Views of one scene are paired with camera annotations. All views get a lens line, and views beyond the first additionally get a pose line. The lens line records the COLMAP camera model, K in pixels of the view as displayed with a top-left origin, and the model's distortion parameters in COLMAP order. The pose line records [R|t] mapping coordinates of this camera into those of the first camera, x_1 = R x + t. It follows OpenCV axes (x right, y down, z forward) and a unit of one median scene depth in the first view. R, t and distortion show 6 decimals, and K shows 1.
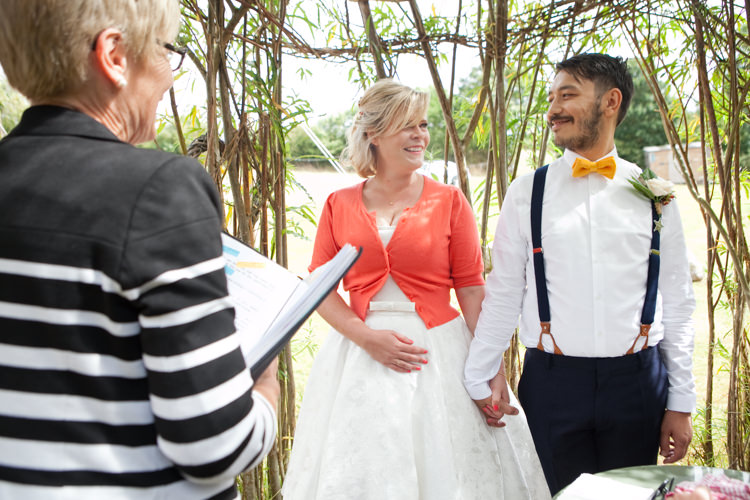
lens RADIAL K [[599.2, 0, 375.0], [0, 599.2, 250.0], [0, 0, 1]] dist [-0.000221, -0.000352]
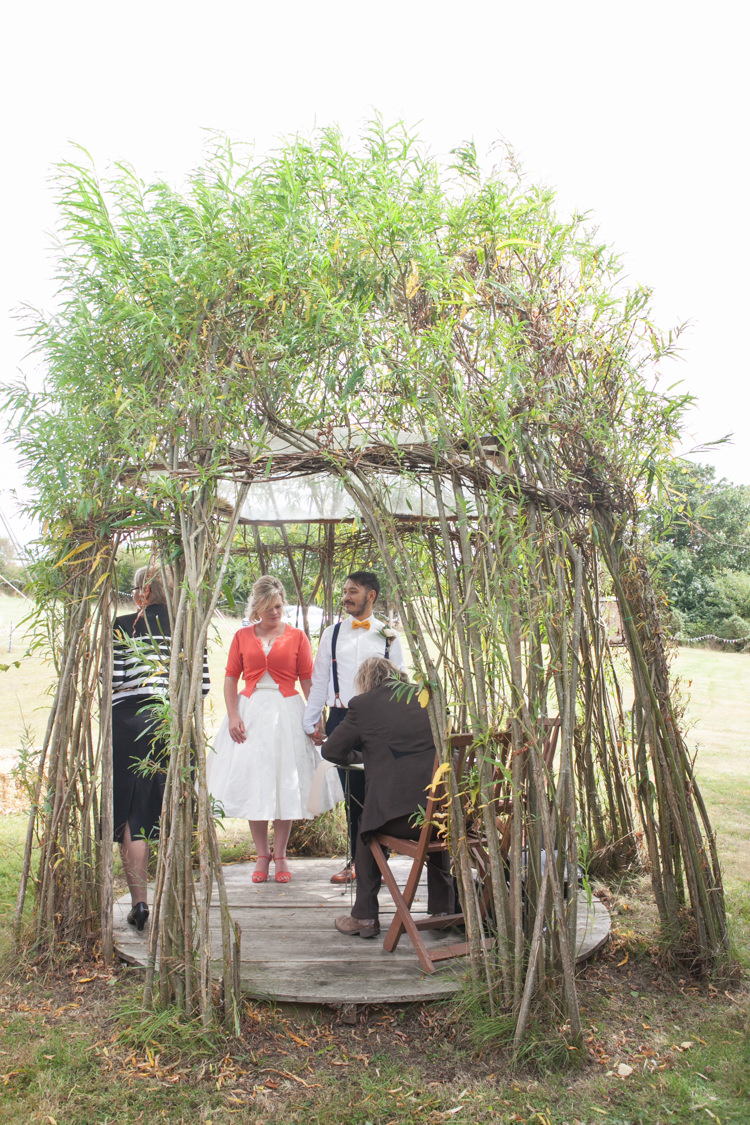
lens RADIAL K [[783.2, 0, 375.0], [0, 783.2, 562.5], [0, 0, 1]] dist [-0.001043, -0.000088]
pose [[0.977479, 0.059480, 0.202477, -0.185563], [-0.020128, 0.981361, -0.191114, 0.186712], [-0.210071, 0.182734, 0.960457, -1.807317]]
